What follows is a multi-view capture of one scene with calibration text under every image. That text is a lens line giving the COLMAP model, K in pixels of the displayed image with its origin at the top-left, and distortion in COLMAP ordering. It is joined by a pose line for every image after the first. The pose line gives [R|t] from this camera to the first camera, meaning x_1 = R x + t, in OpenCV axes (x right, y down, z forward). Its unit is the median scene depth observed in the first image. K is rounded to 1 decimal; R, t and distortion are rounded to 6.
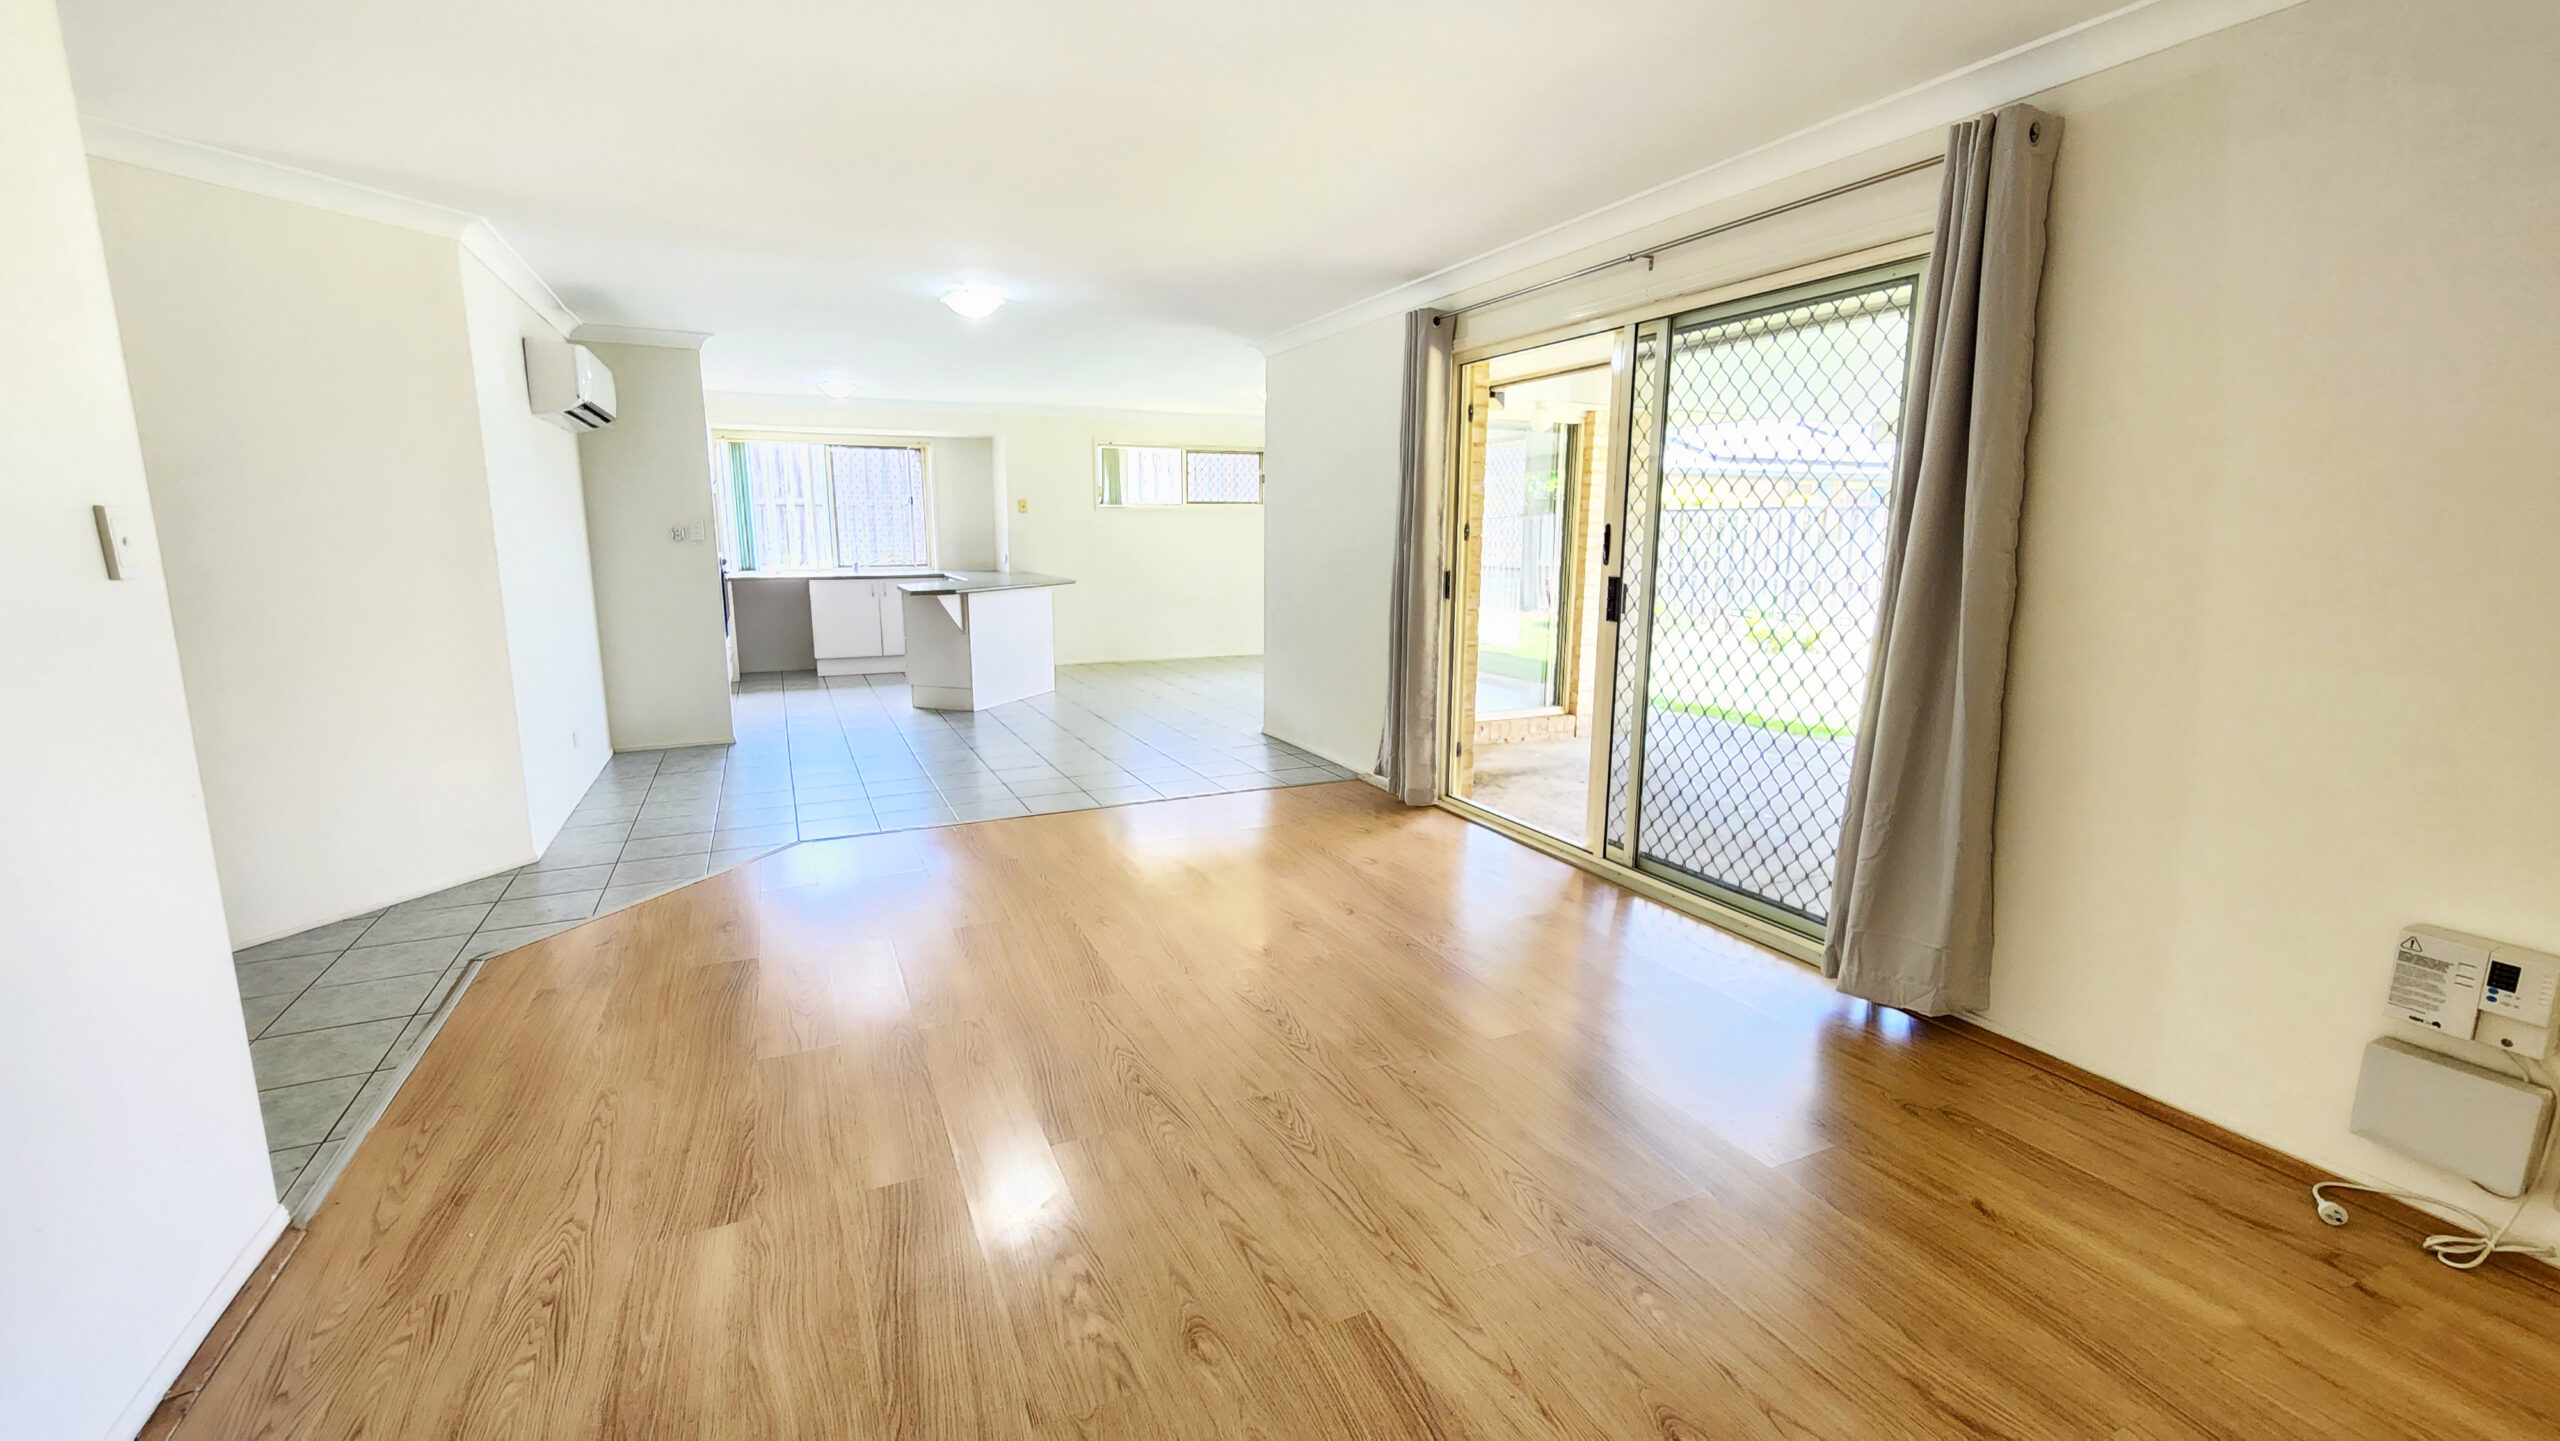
lens RADIAL K [[1056.5, 0, 1278.3], [0, 1056.5, 727.5], [0, 0, 1]] dist [0.000417, 0.000160]
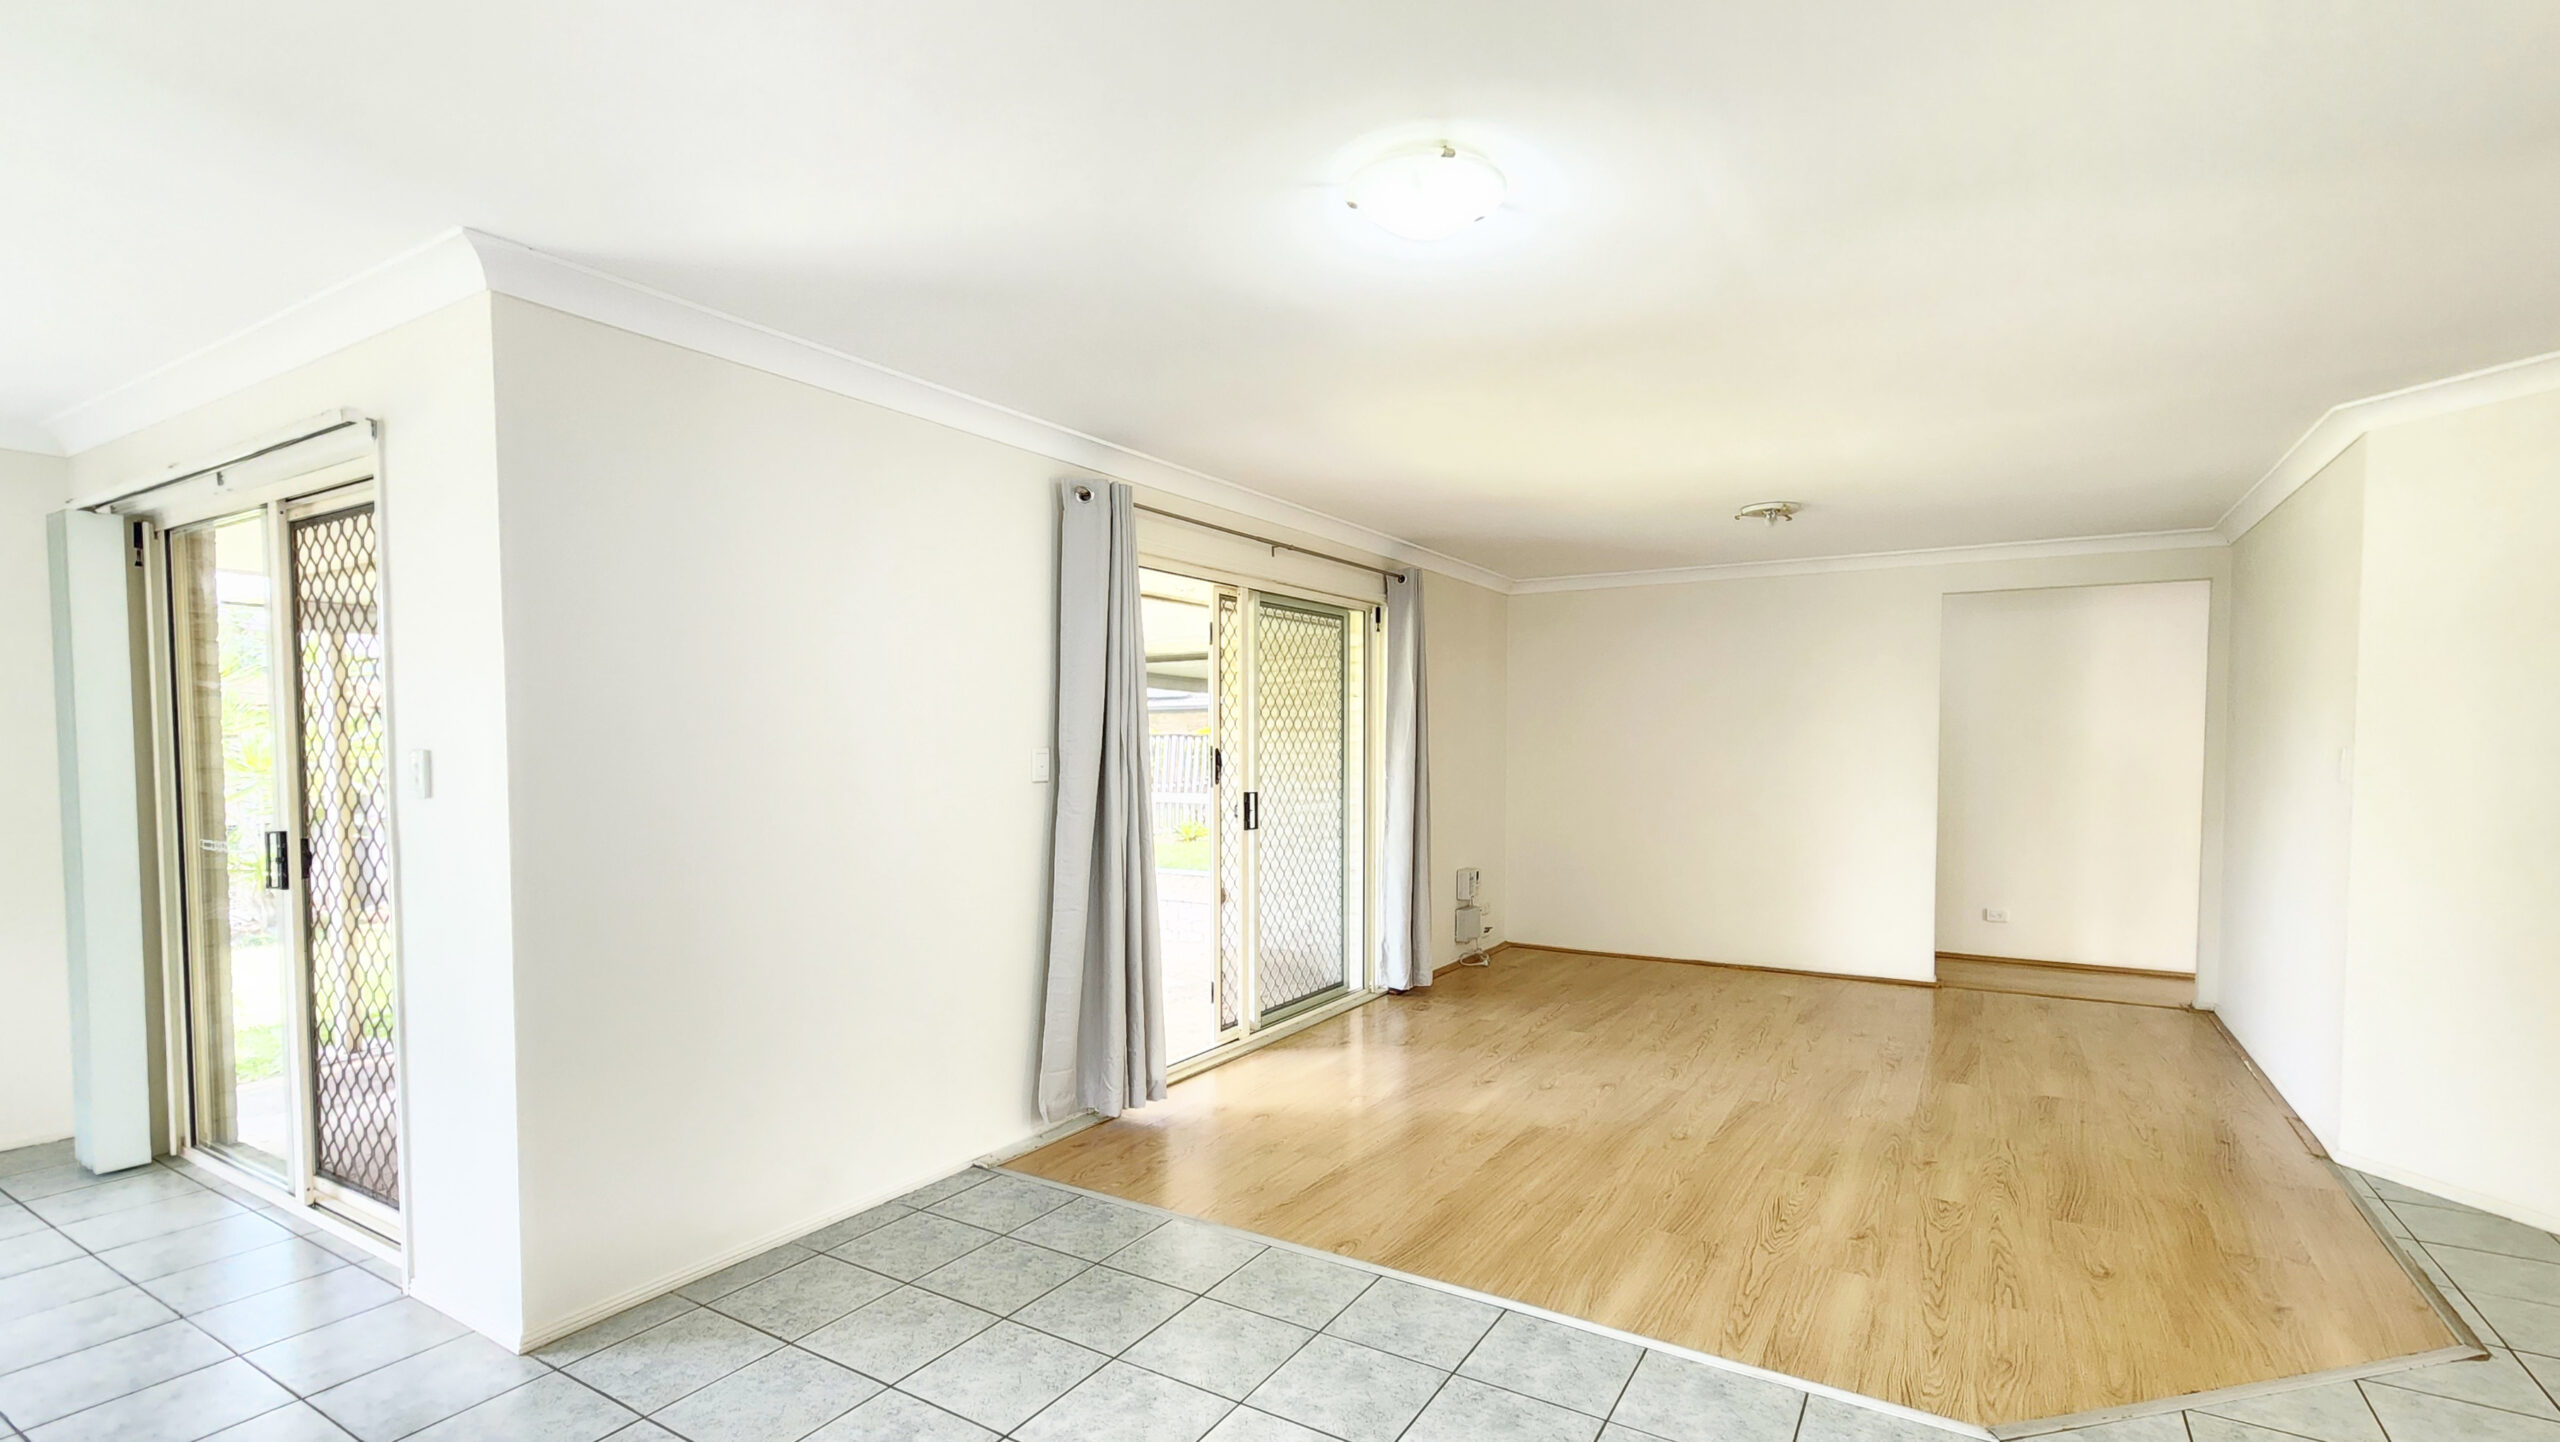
lens RADIAL K [[1160.3, 0, 1285.4], [0, 1160.3, 781.2], [0, 0, 1]] dist [0.002120, 0.001371]
pose [[-0.547940, -0.034254, 0.835816, -0.876574], [0.153155, 0.978164, 0.140493, -0.365528], [-0.822377, 0.204992, -0.530729, 1.833561]]
